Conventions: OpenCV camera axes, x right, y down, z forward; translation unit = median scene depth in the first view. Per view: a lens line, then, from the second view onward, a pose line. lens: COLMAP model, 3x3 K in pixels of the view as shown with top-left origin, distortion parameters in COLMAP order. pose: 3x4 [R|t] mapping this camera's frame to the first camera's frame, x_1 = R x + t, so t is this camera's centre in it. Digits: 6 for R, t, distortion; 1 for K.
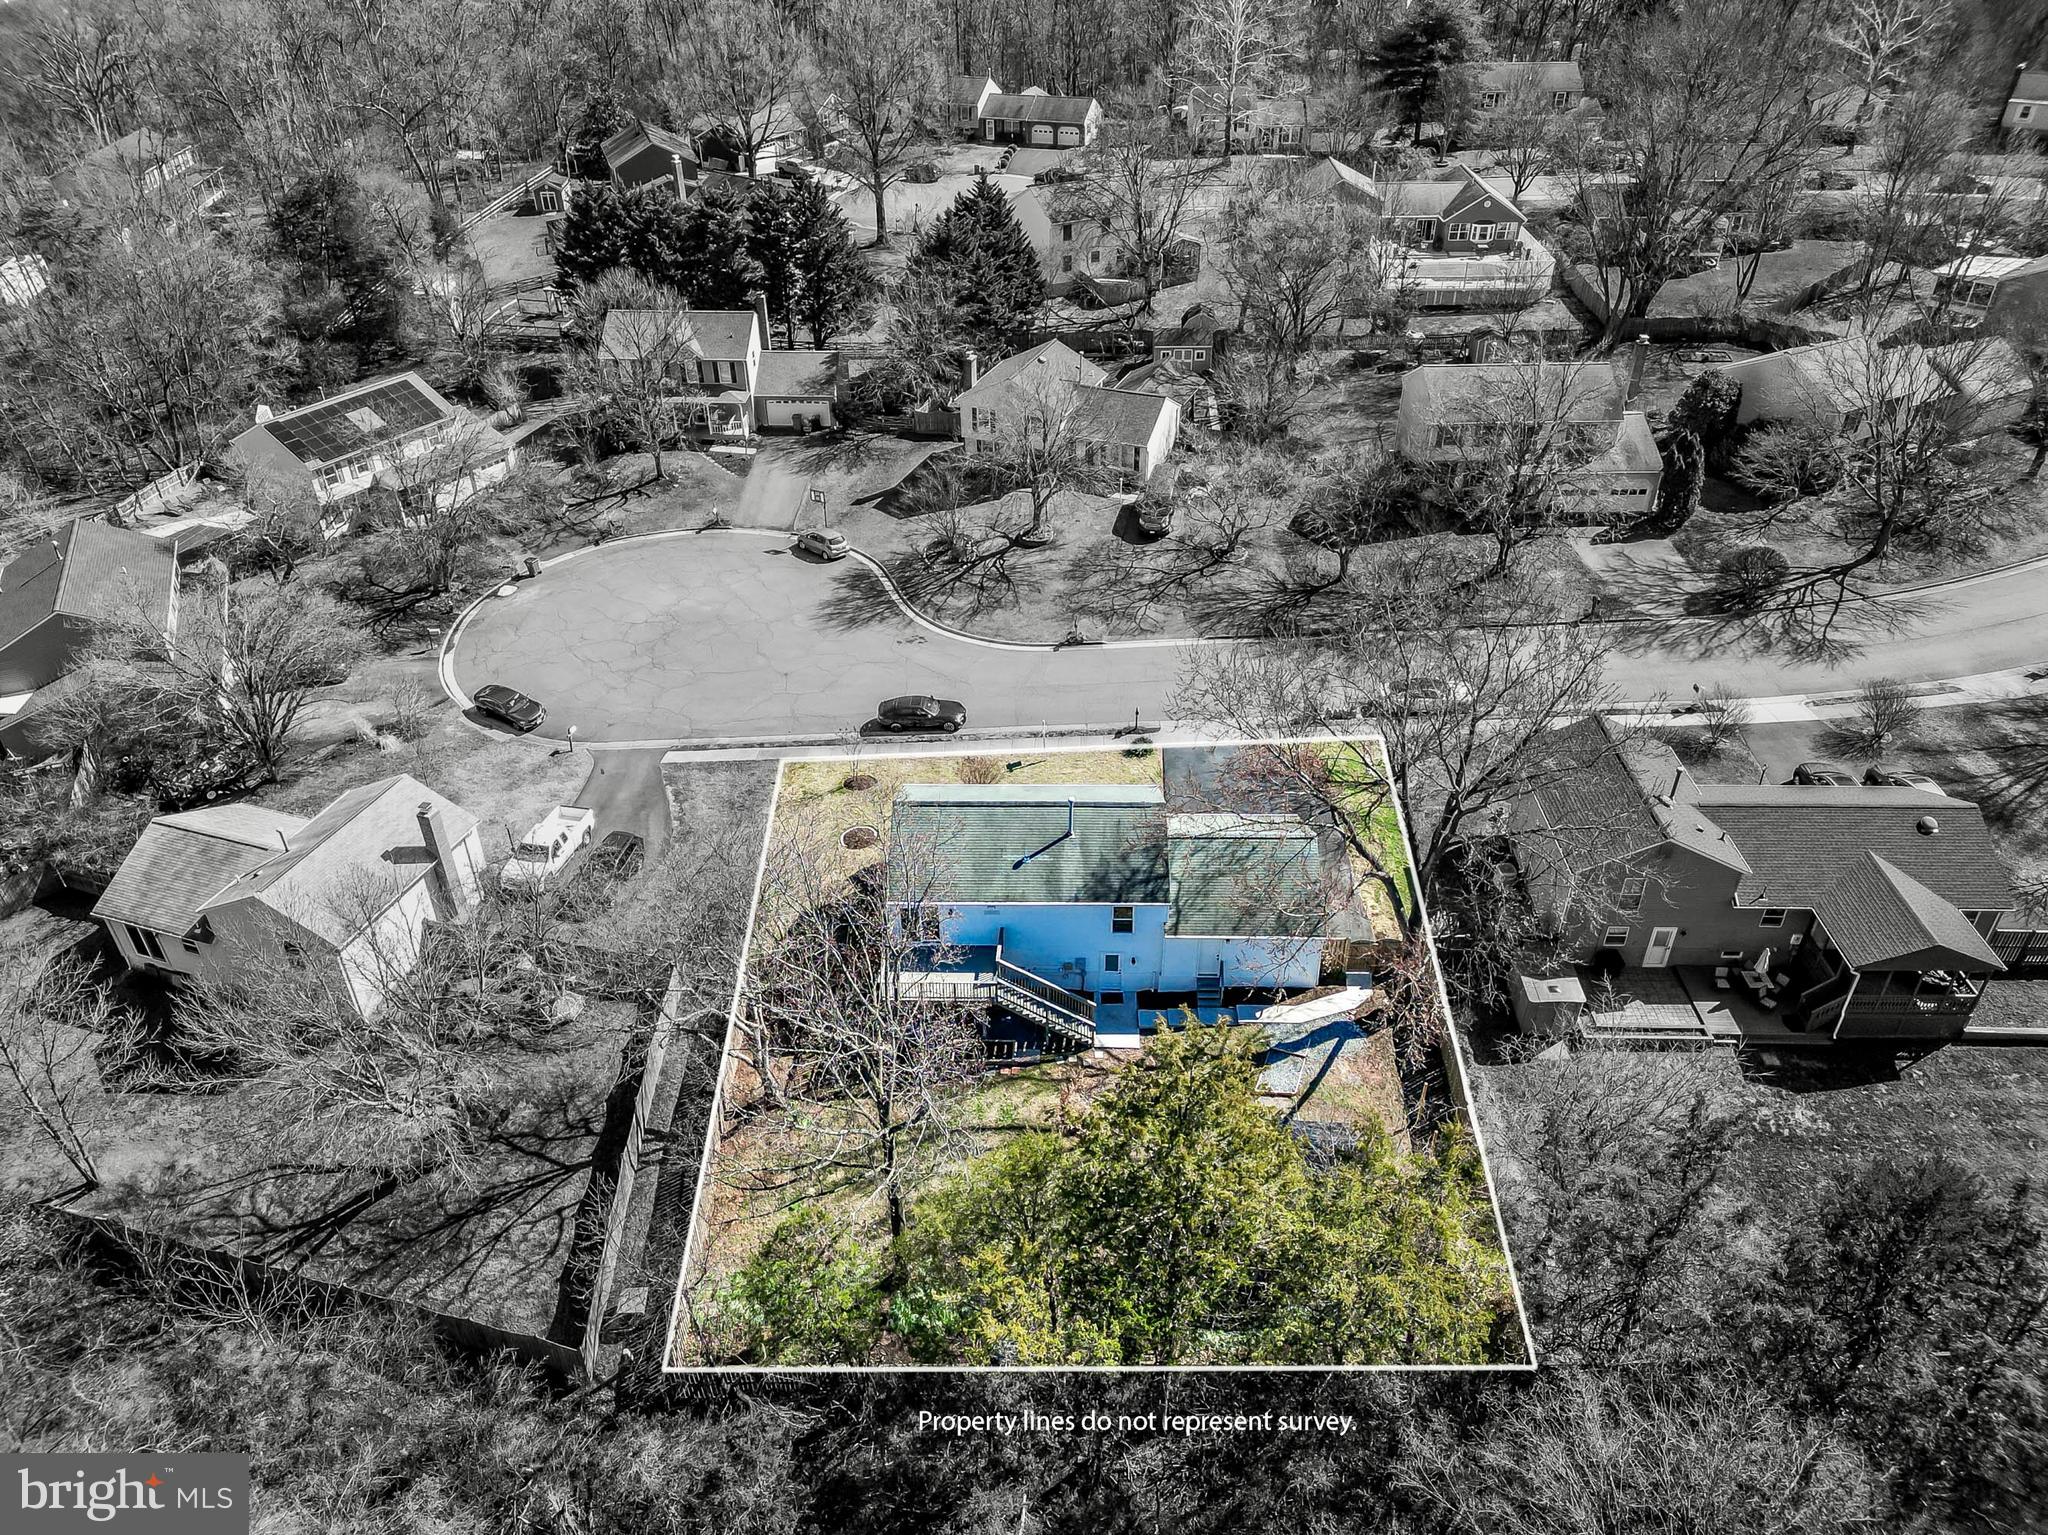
lens RADIAL K [[1406.0, 0, 1013.7], [0, 1406.0, 764.6], [0, 0, 1]] dist [0.078018, -0.000446]
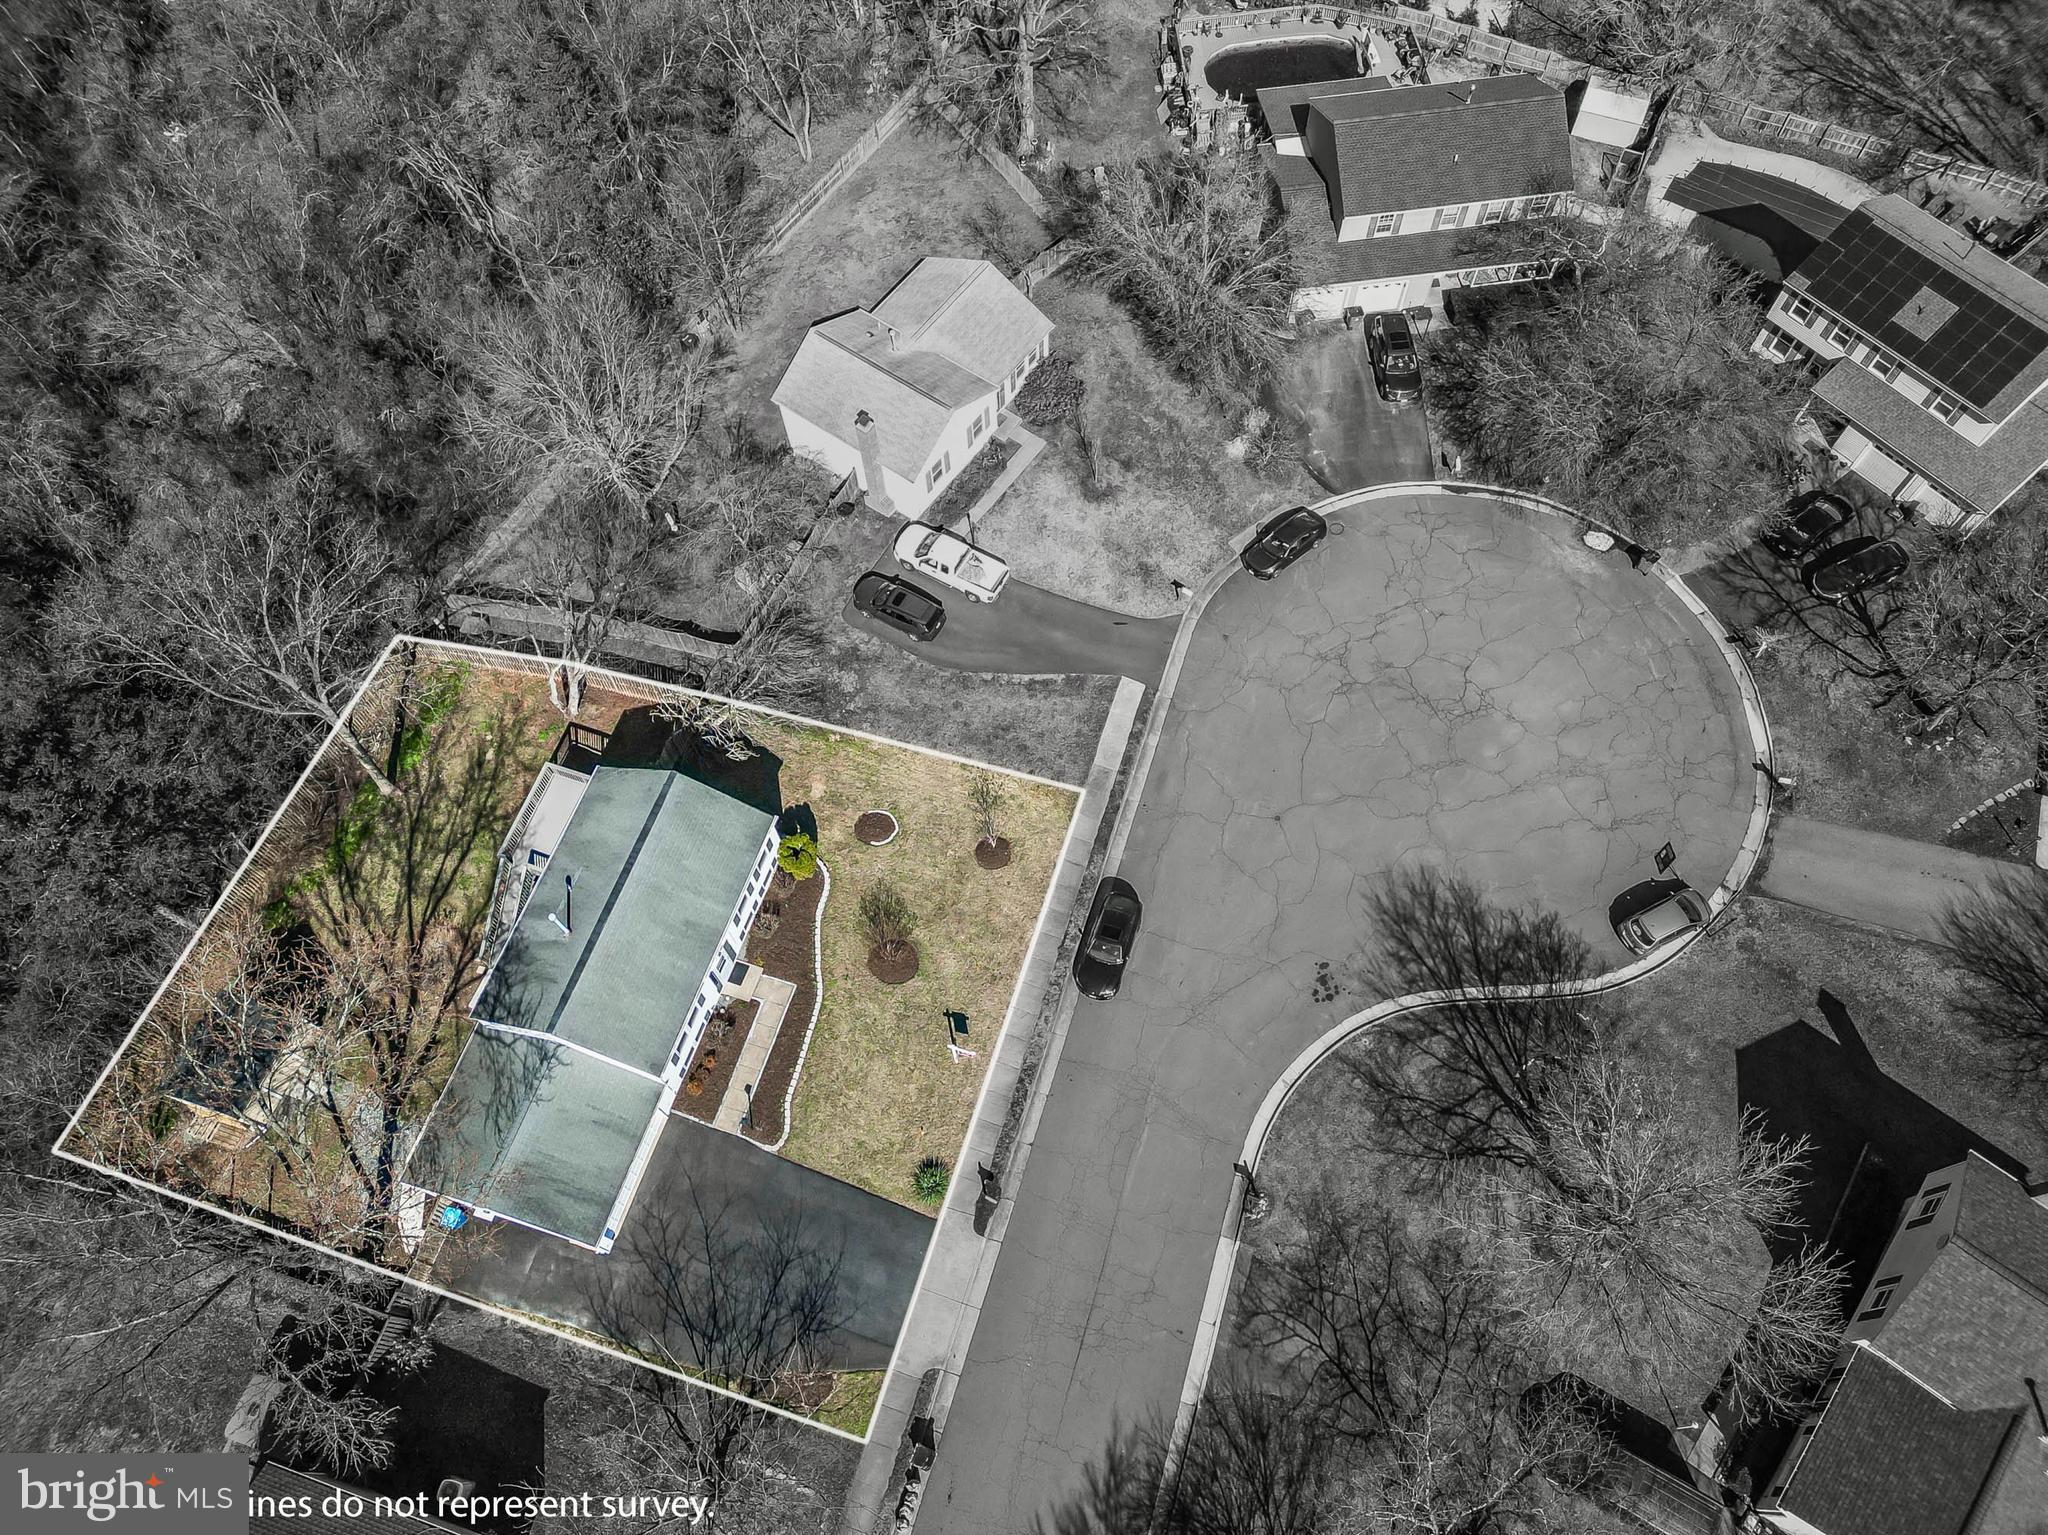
lens RADIAL K [[1429.0, 0, 1025.3], [0, 1429.0, 758.6], [0, 0, 1]] dist [0.086501, -0.079351]
pose [[-0.279763, 0.866200, -0.414042, 0.262266], [-0.524552, 0.223292, 0.821575, -0.958818], [0.804100, 0.447032, 0.391898, 0.825289]]
